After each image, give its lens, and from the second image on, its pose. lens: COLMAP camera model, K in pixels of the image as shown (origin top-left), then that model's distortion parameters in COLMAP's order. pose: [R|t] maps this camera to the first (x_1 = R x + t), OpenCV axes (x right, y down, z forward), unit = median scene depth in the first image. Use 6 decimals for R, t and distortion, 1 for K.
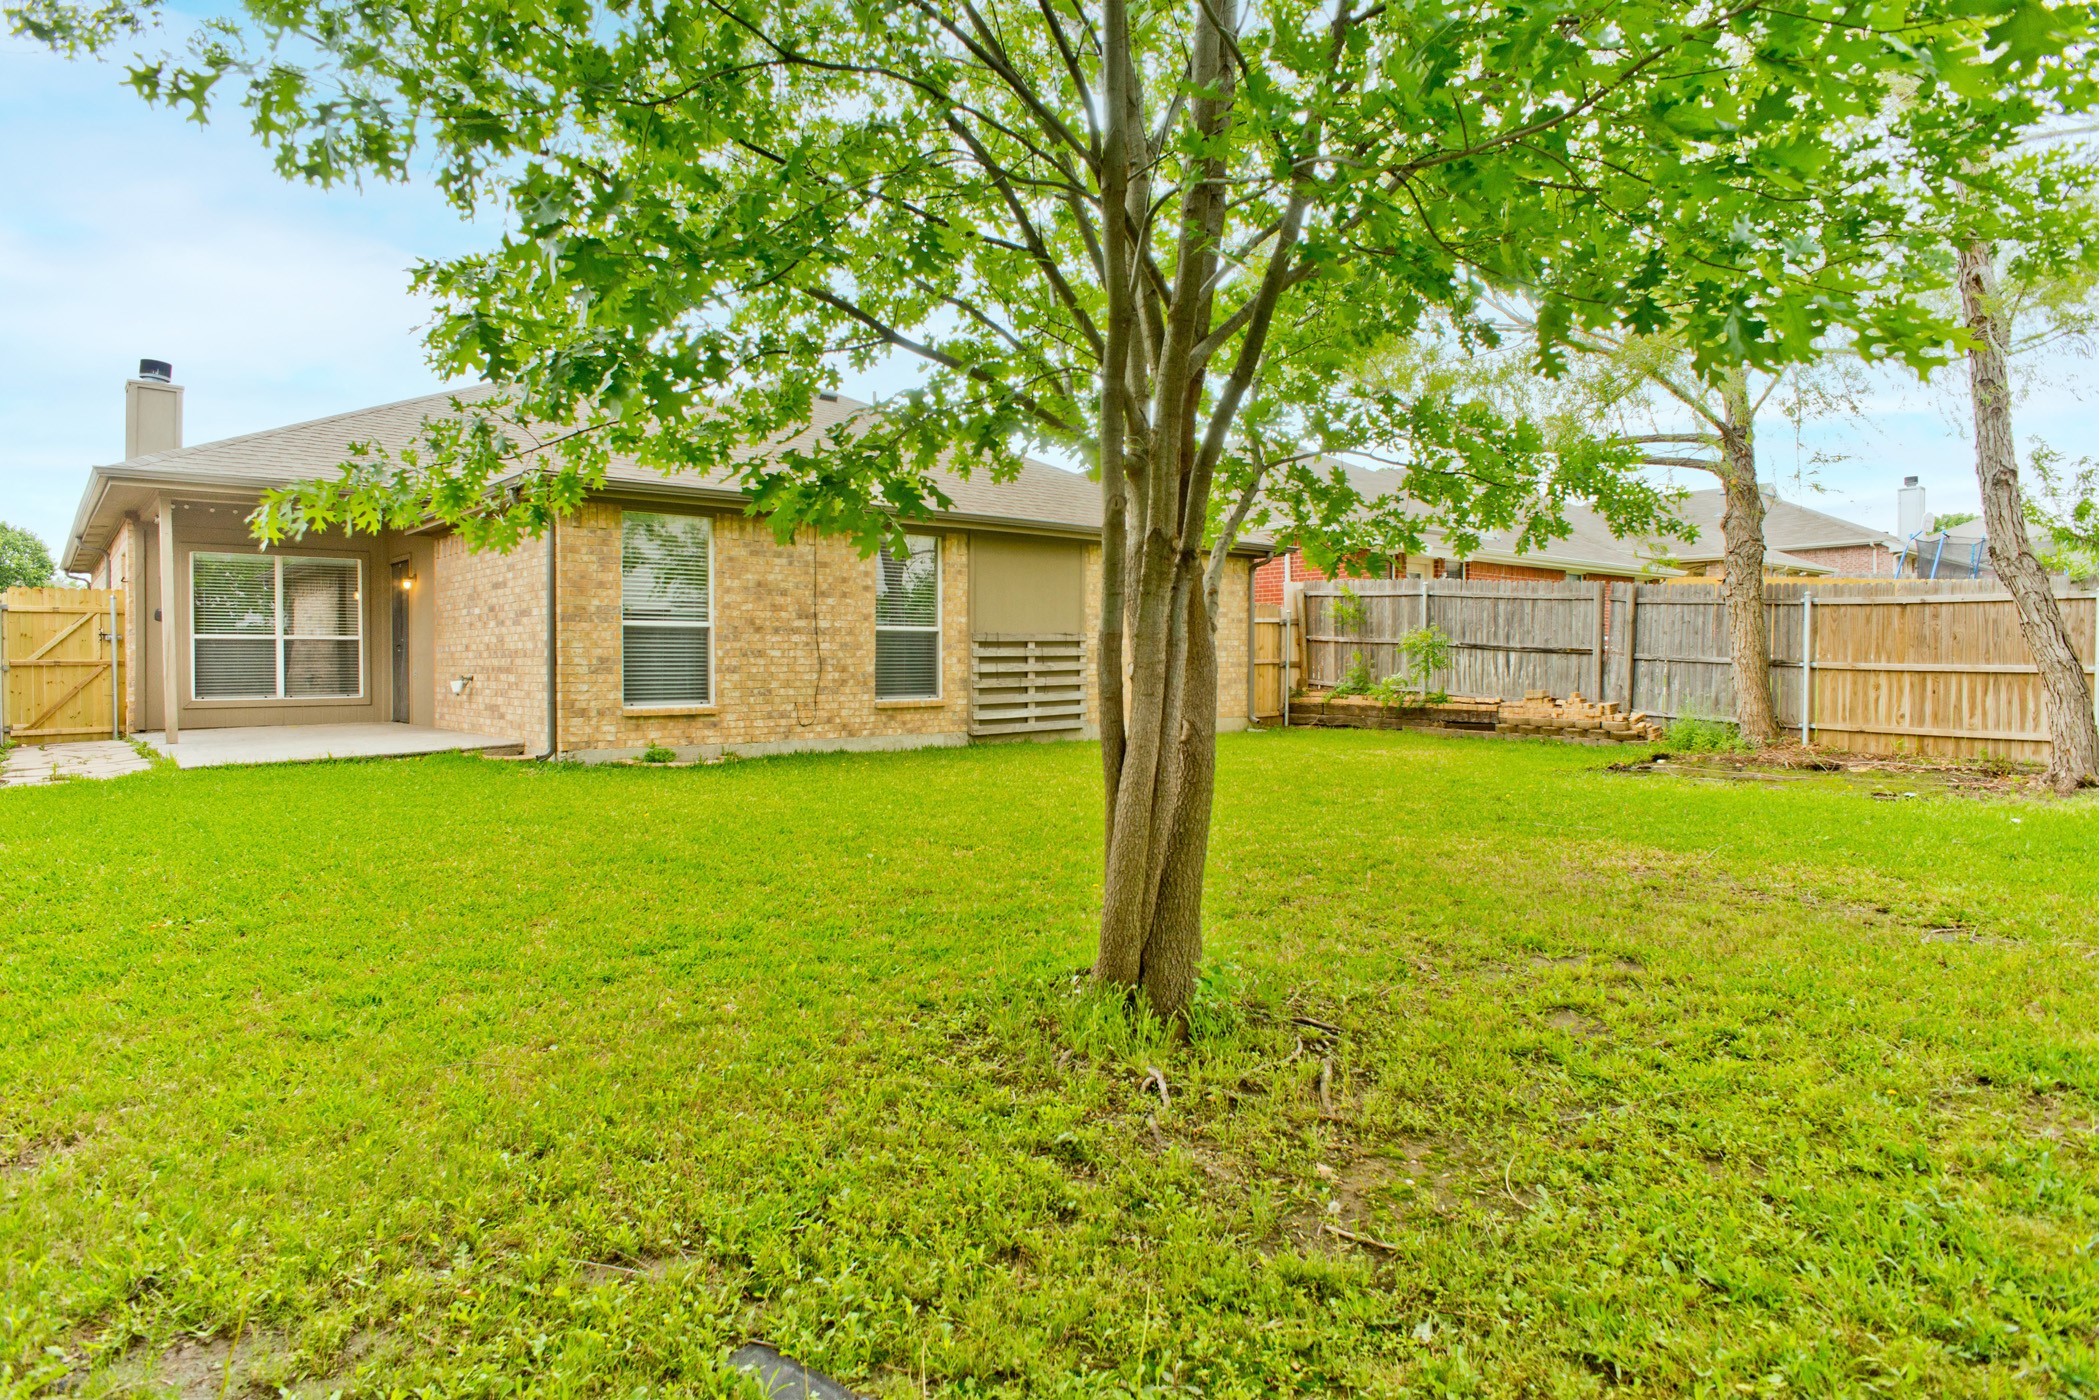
lens RADIAL K [[1184.0, 0, 1069.5], [0, 1184.0, 651.7], [0, 0, 1]] dist [-0.001397, -0.003908]
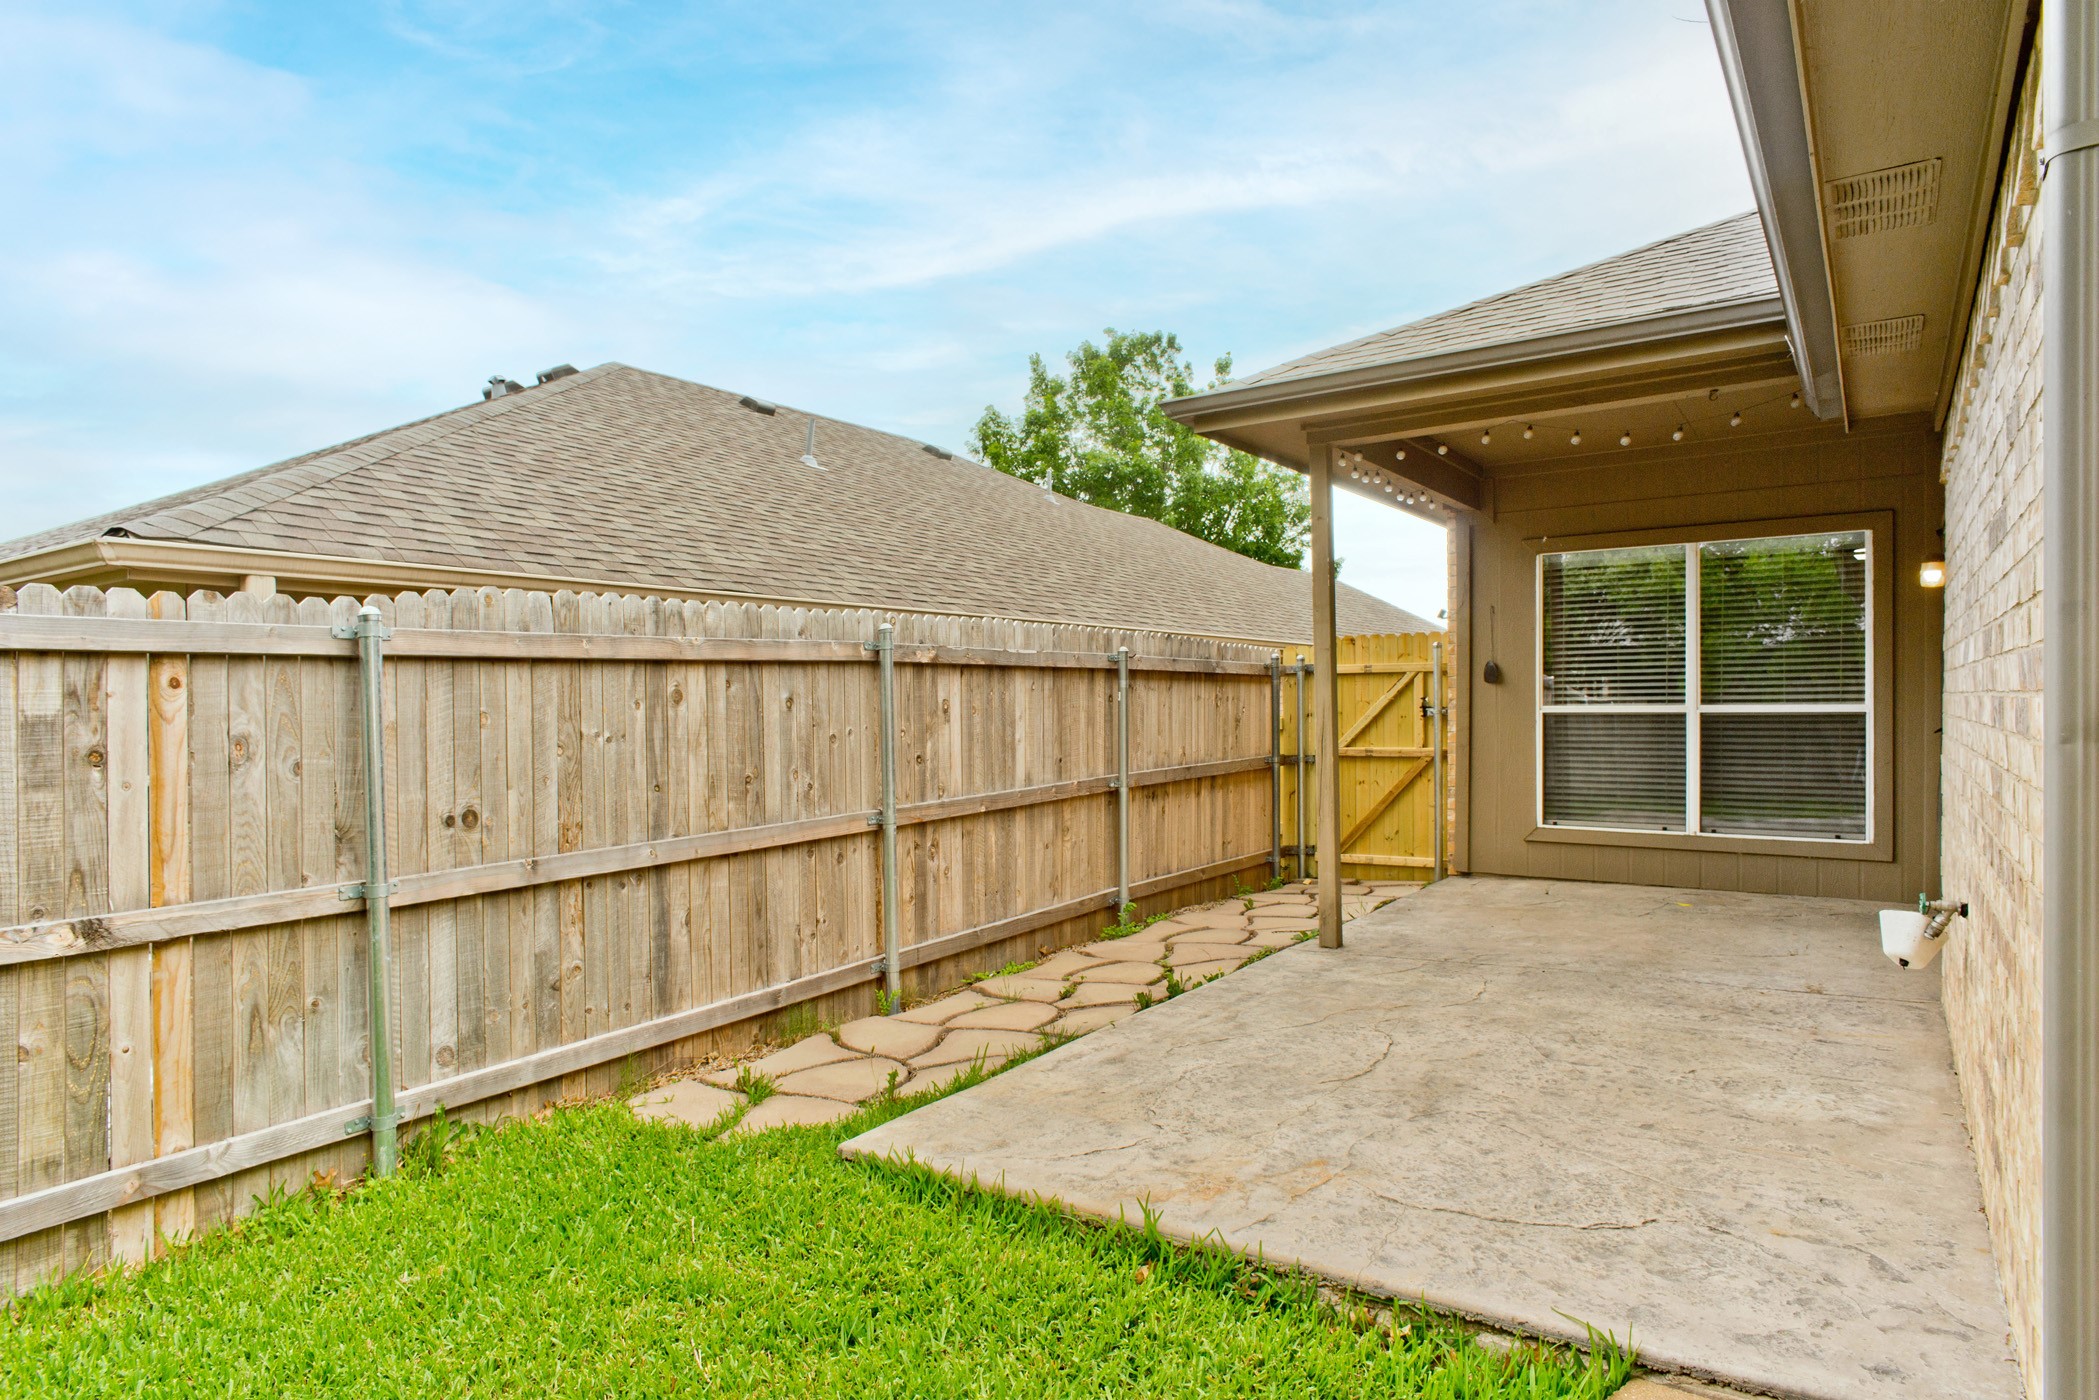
lens RADIAL K [[1184.0, 0, 1046.6], [0, 1184.0, 709.0], [0, 0, 1]] dist [-0.001397, -0.003908]
pose [[0.223867, 0.009447, -0.974574, -0.273744], [0.018014, 0.999742, 0.013828, -0.026317], [0.974453, -0.020652, 0.223639, 0.689822]]
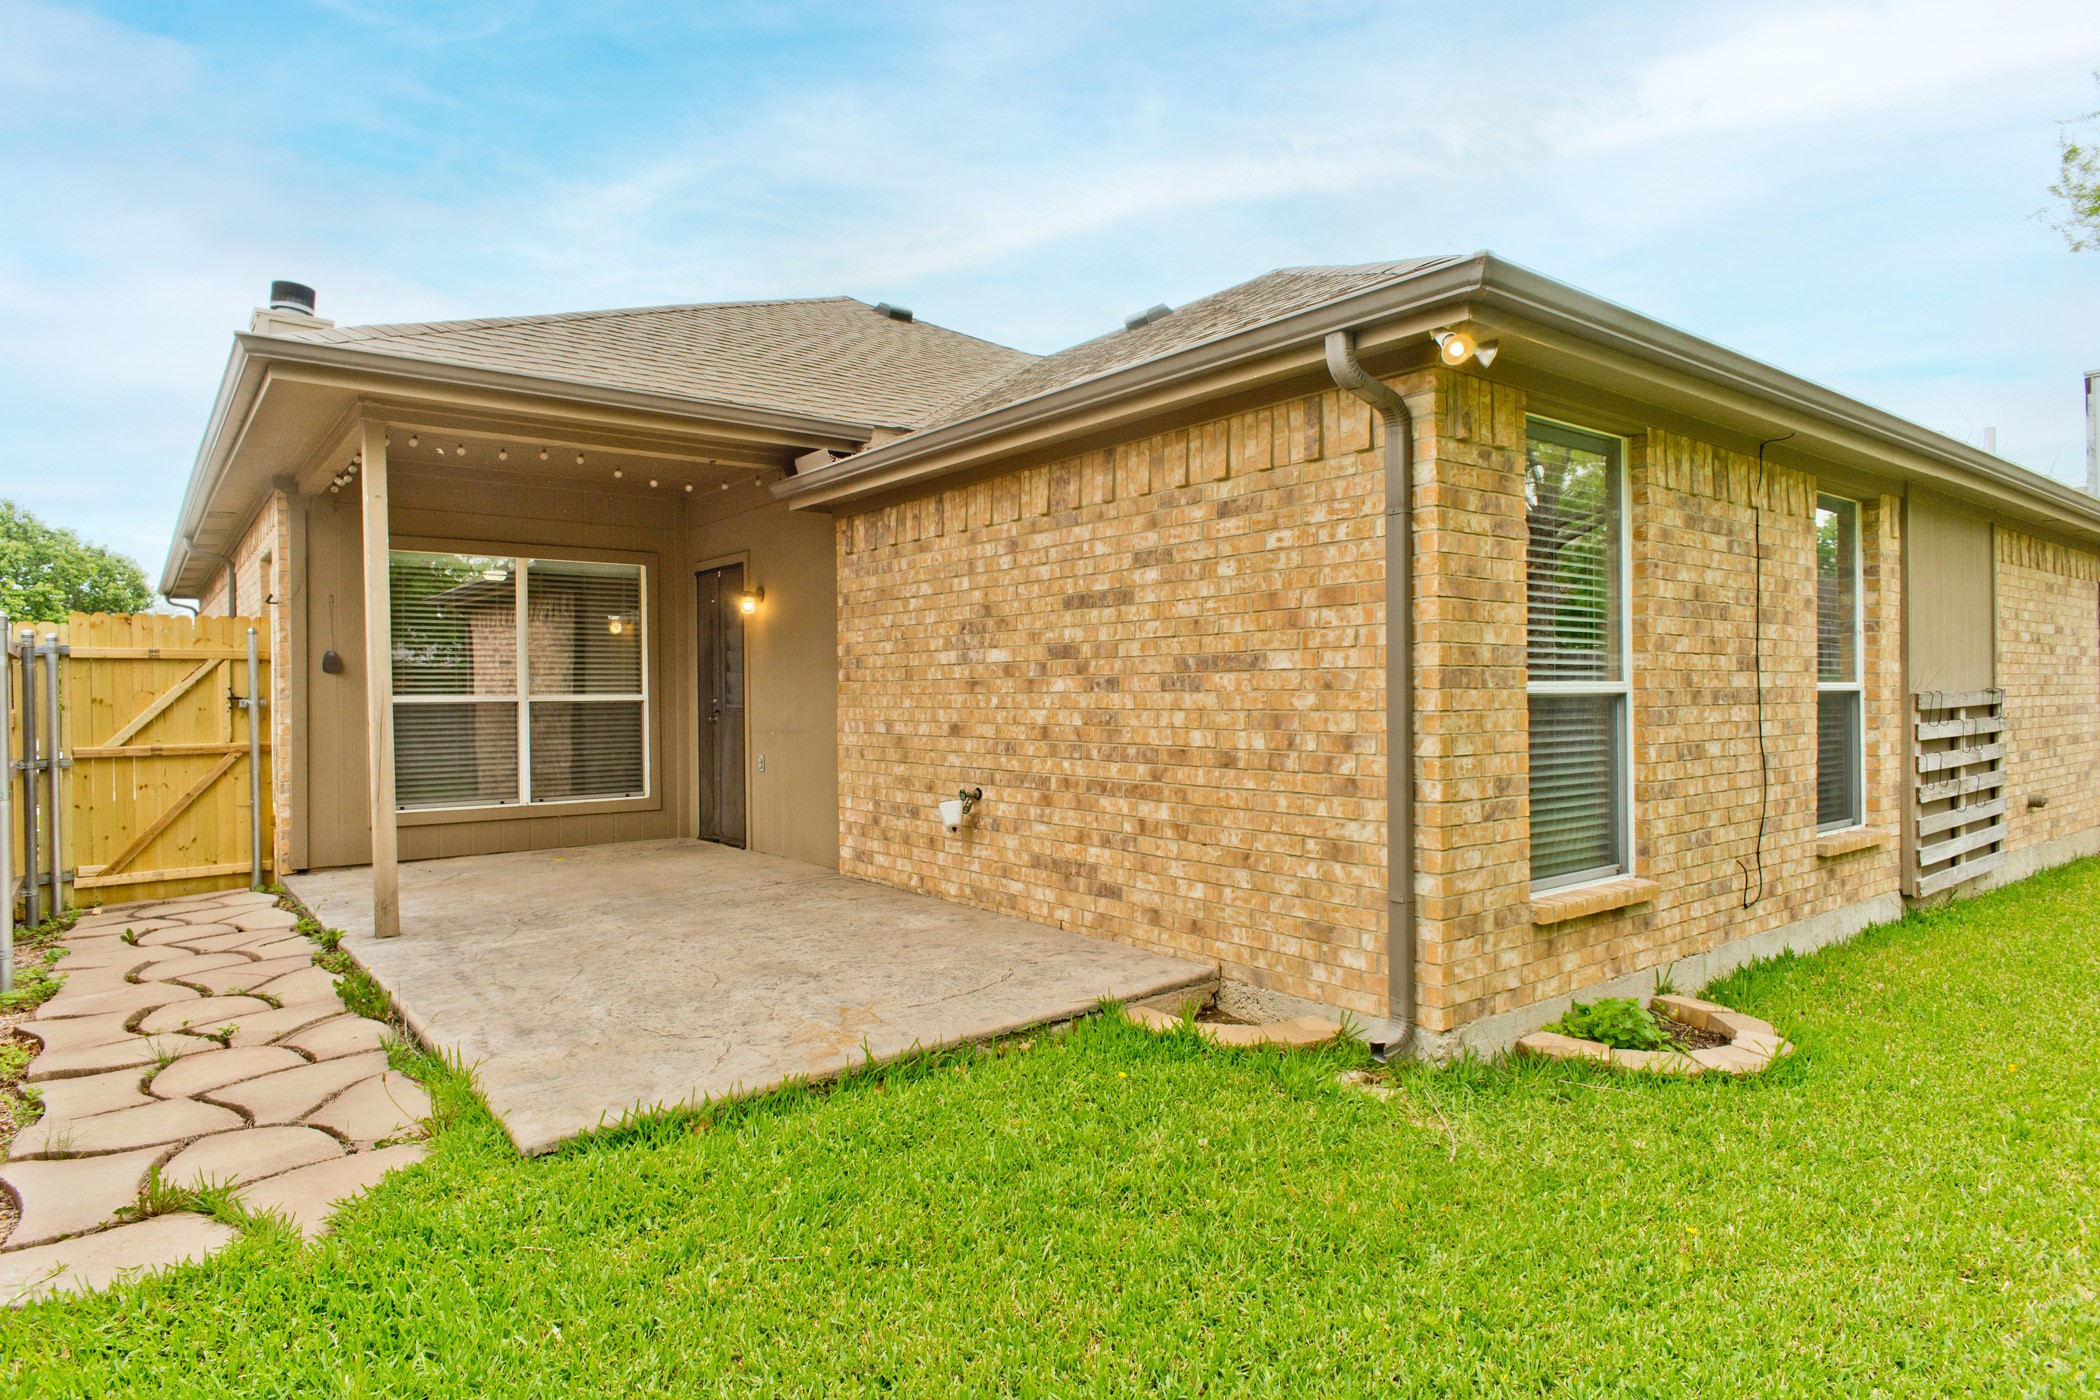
lens RADIAL K [[1184.6, 0, 1053.6], [0, 1184.6, 685.9], [0, 0, 1]] dist [-0.001397, -0.003908]
pose [[0.998240, -0.002532, -0.059247, -0.410604], [0.002639, 0.999995, 0.001724, -0.020784], [0.059242, -0.001877, 0.998242, 0.478417]]
